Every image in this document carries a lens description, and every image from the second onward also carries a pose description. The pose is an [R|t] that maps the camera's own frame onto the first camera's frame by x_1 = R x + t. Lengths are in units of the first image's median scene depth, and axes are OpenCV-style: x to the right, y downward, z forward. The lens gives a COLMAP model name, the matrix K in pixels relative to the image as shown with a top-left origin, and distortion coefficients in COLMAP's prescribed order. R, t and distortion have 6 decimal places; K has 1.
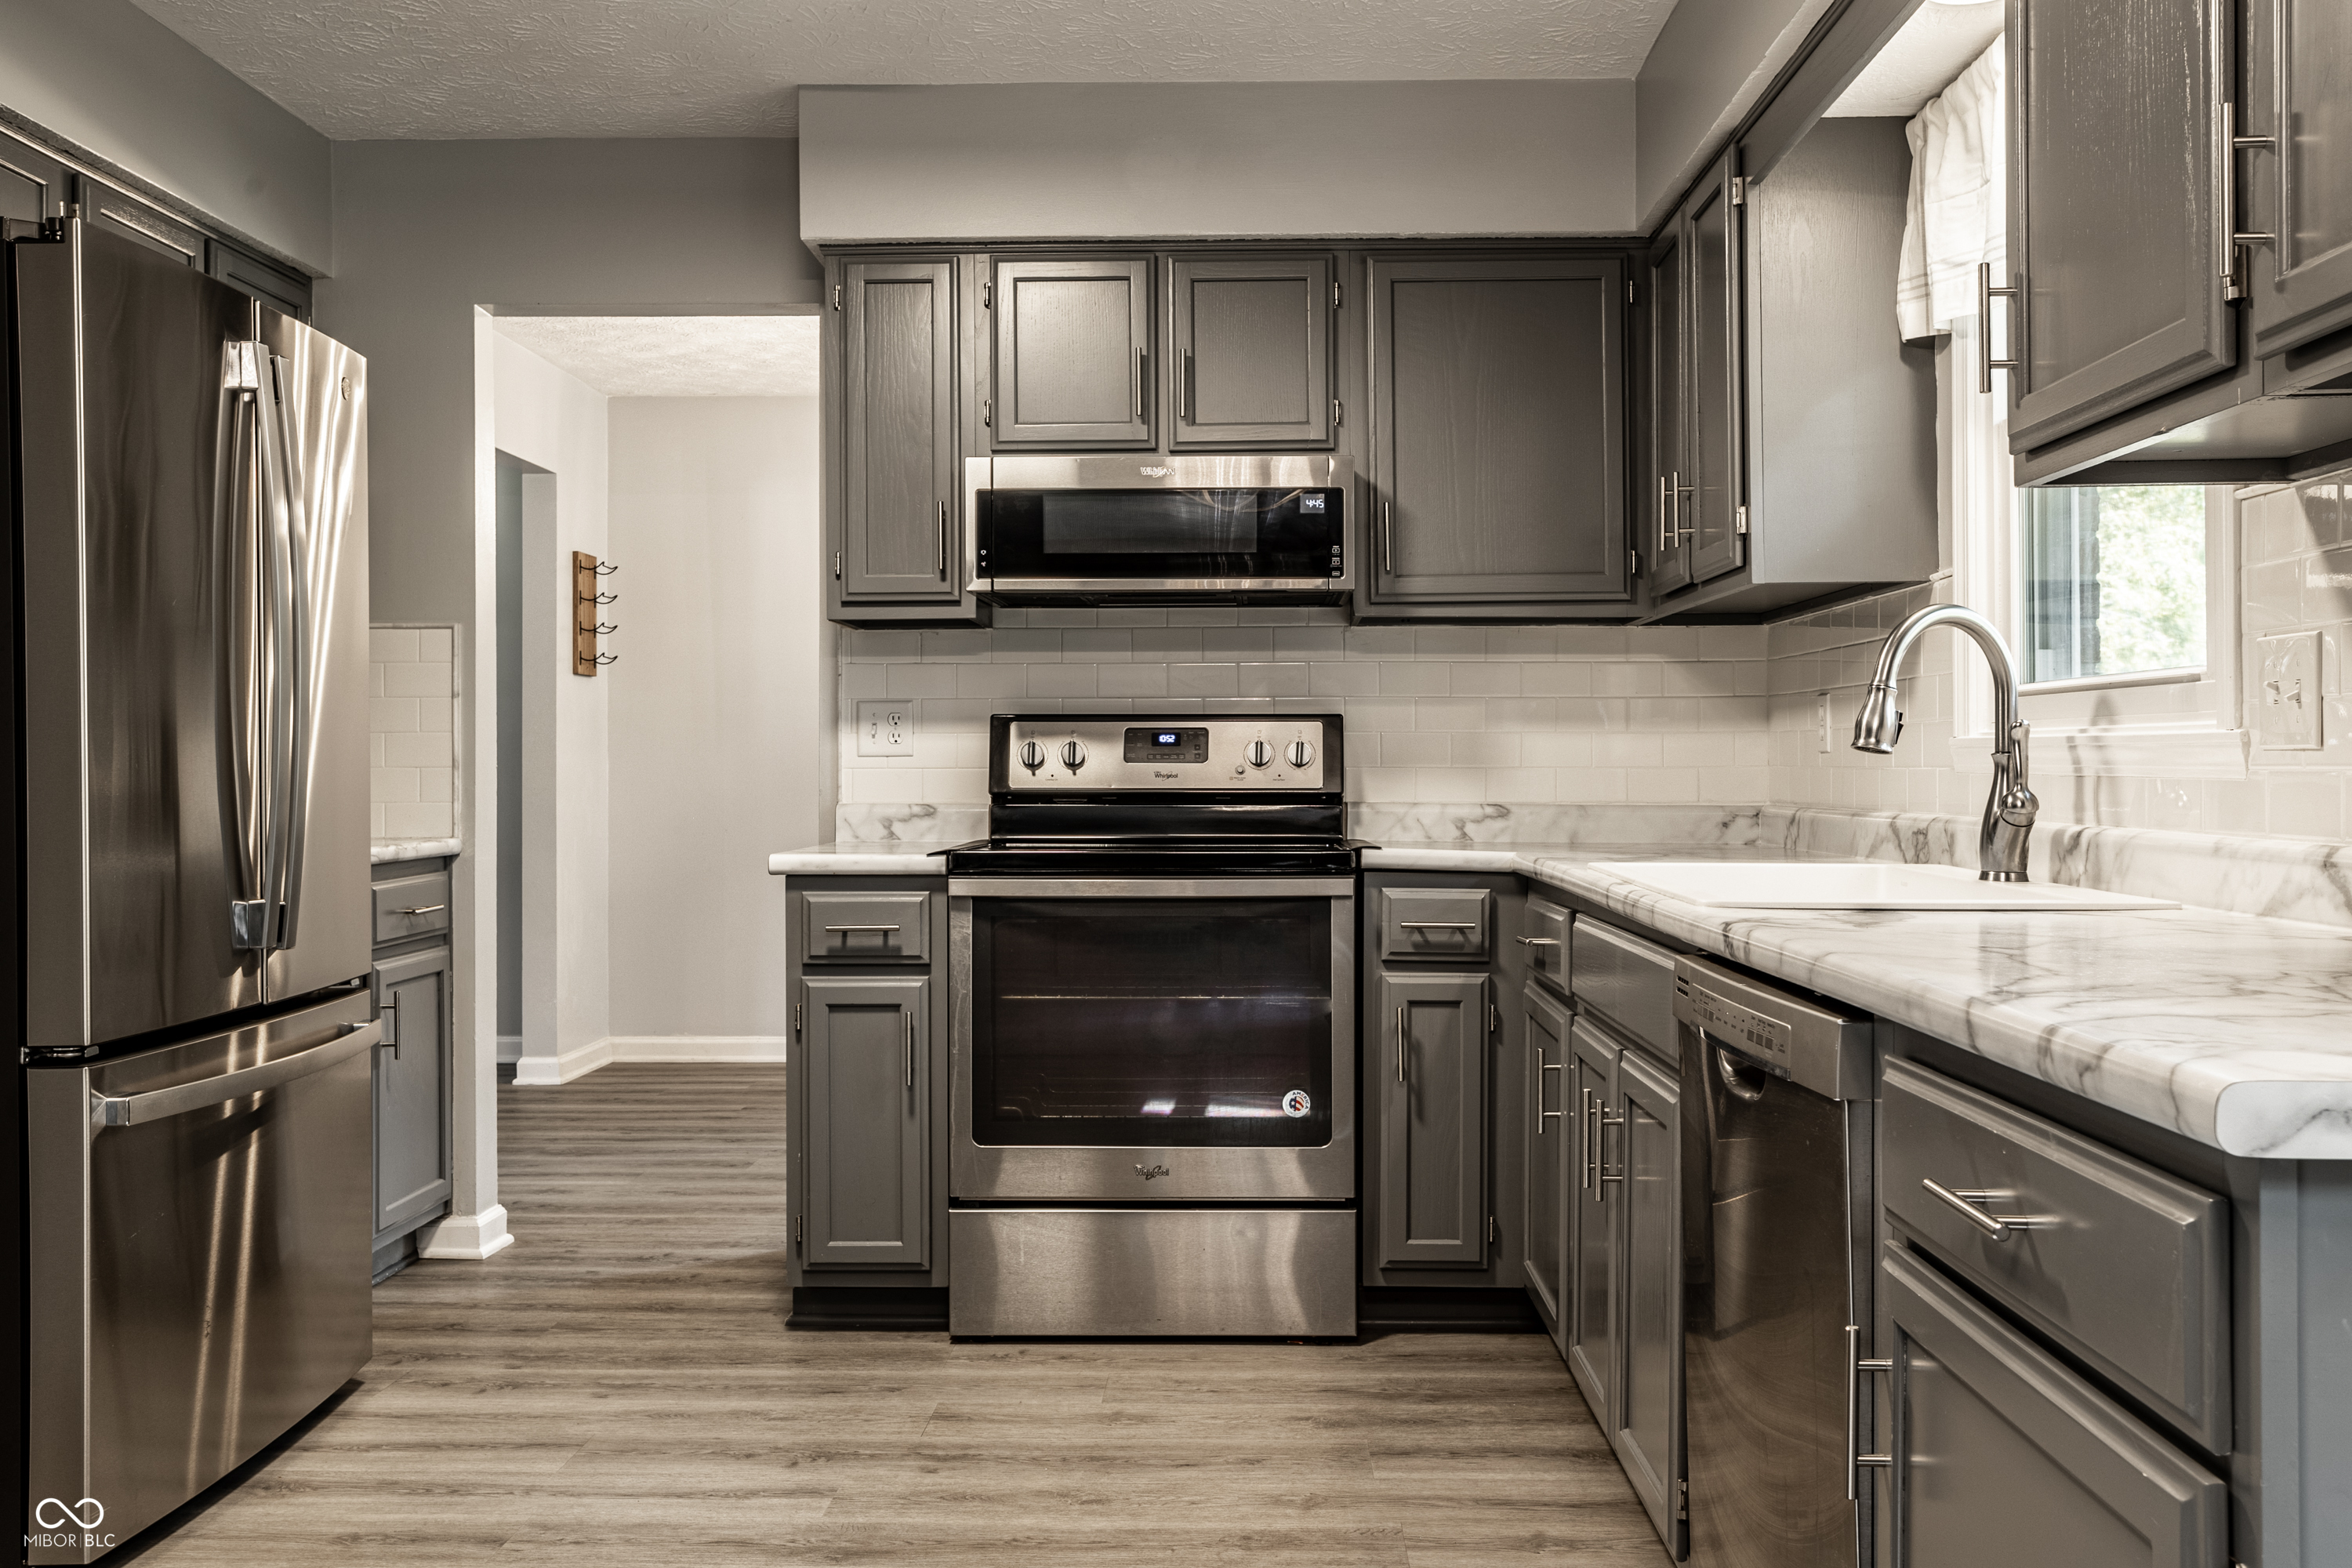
lens RADIAL K [[1939.1, 0, 1185.6], [0, 1939.1, 769.4], [0, 0, 1]] dist [0.030763, 0.000841]
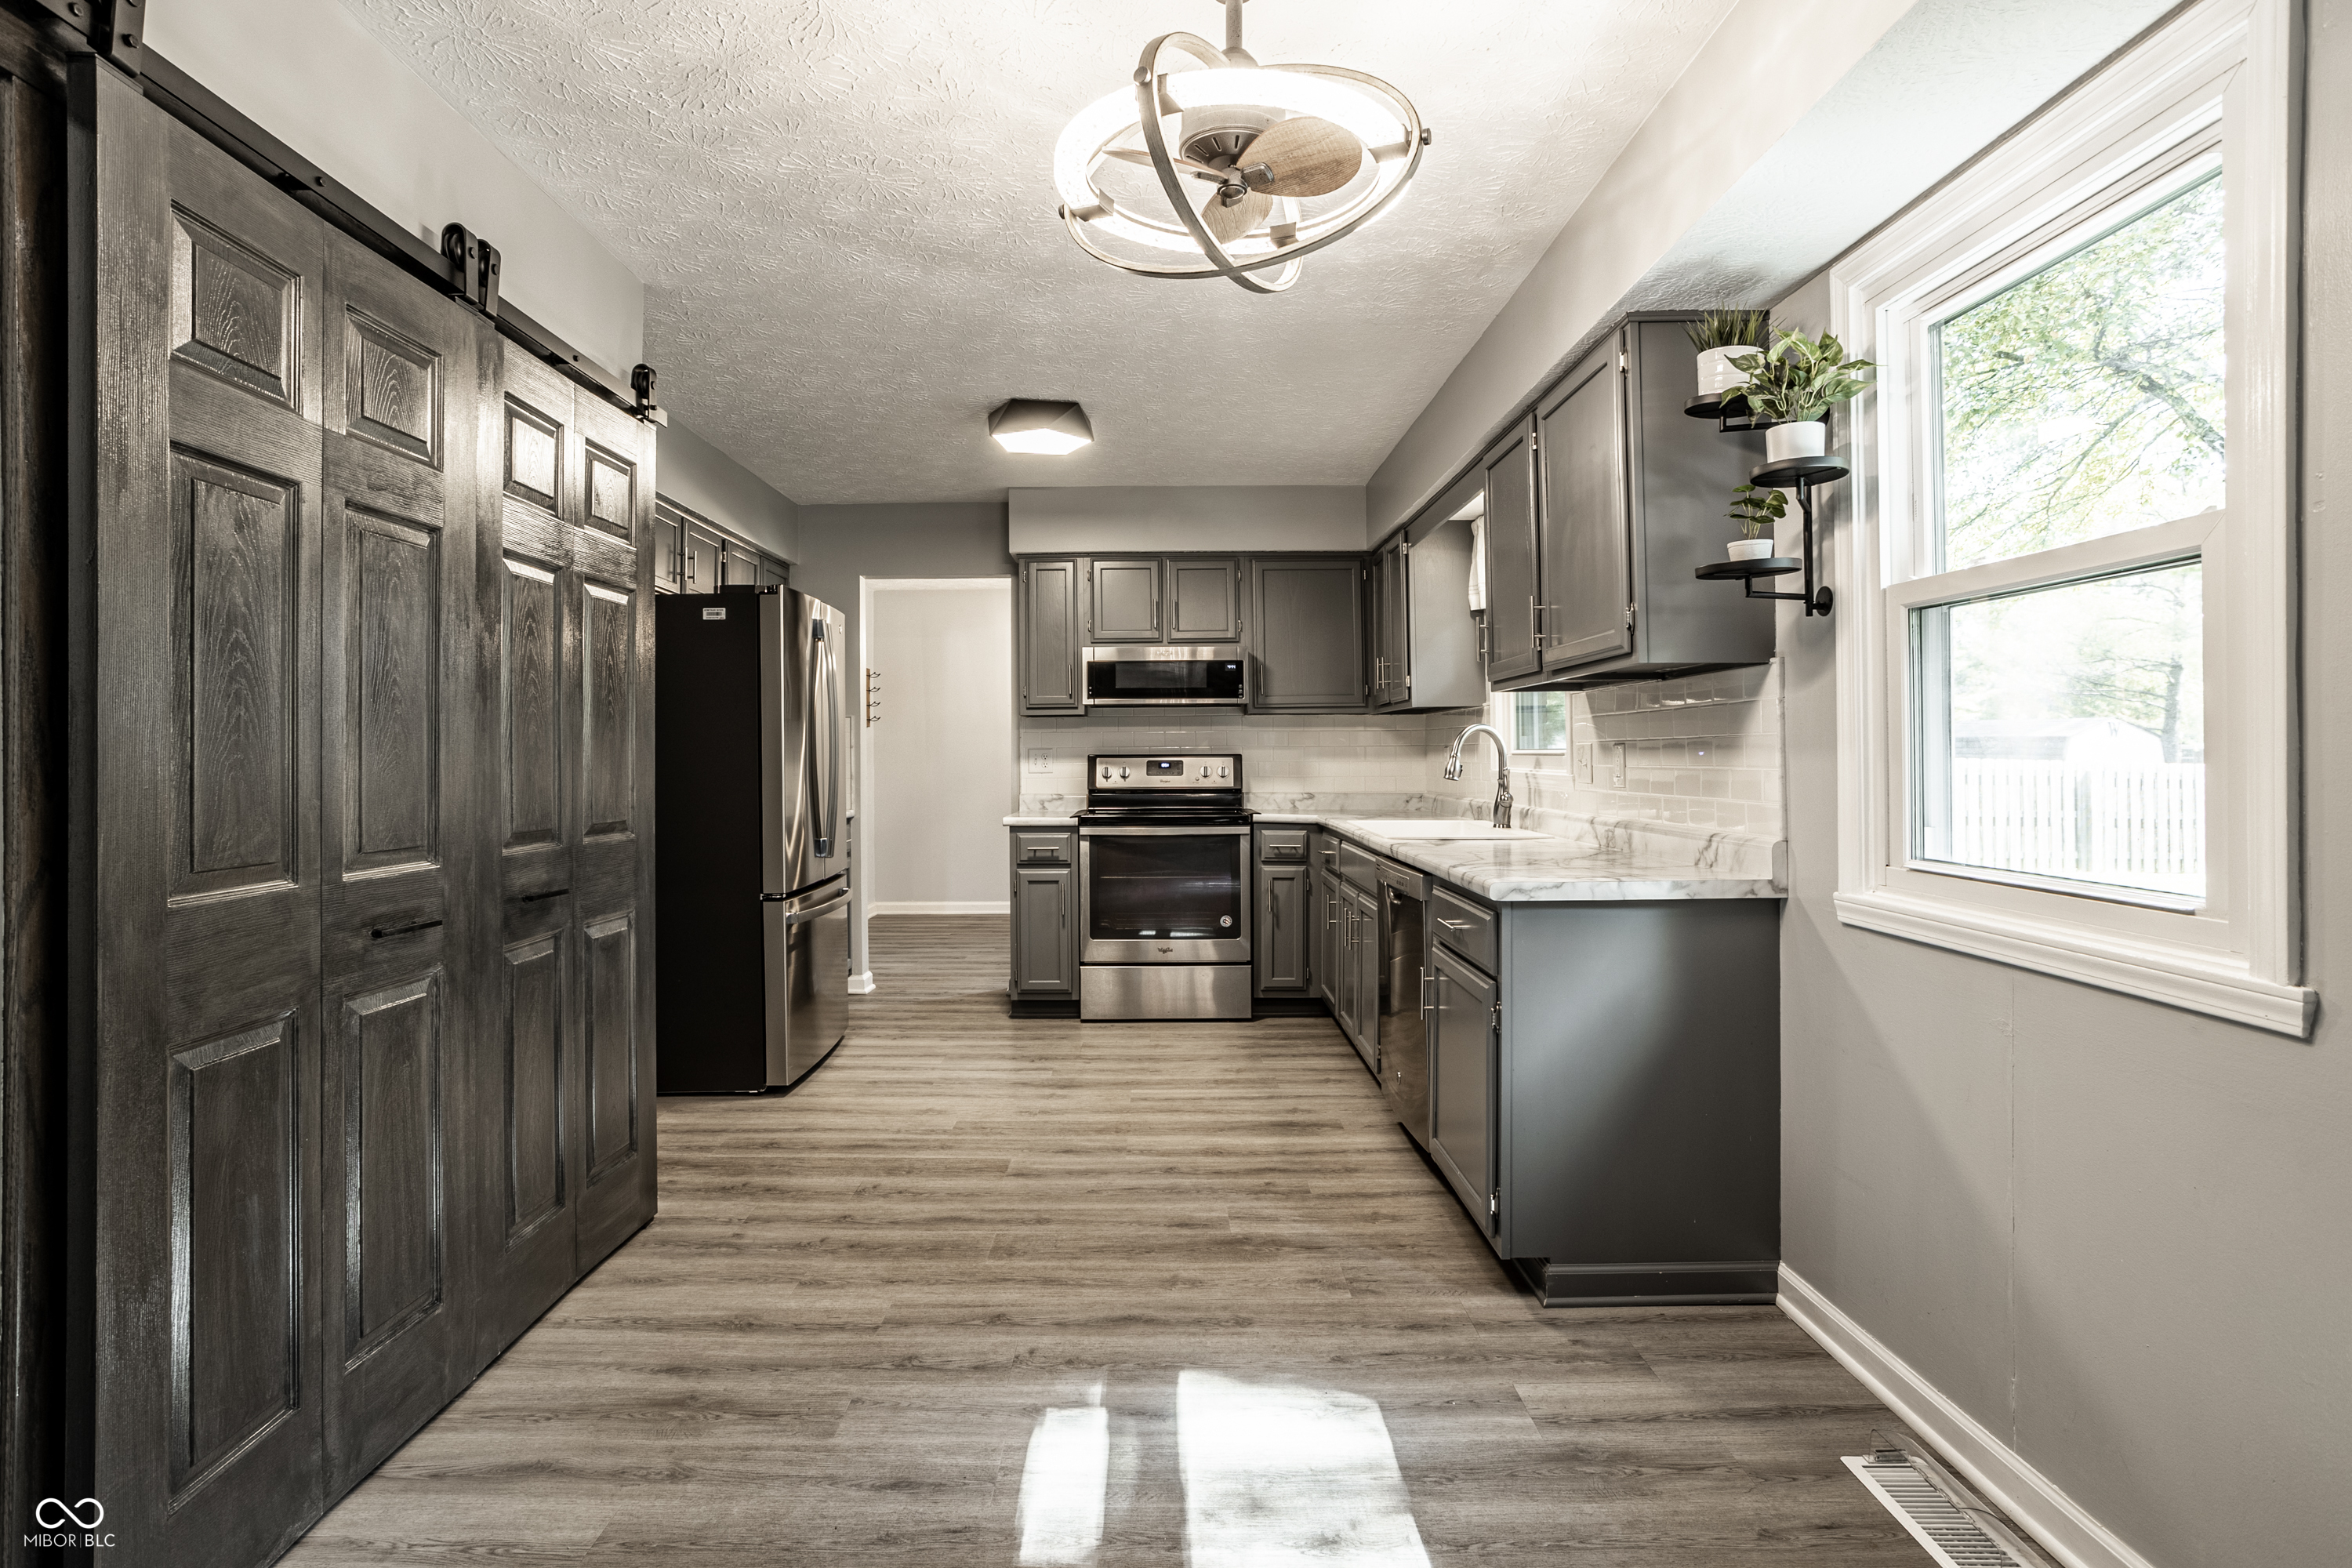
lens RADIAL K [[1162.1, 0, 1137.5], [0, 1162.1, 745.5], [0, 0, 1]] dist [-0.002128, -0.000040]
pose [[0.999820, -0.003453, 0.018665, -0.076354], [0.003578, 0.999971, -0.006662, -0.033895], [-0.018642, 0.006728, 0.999804, -0.419987]]
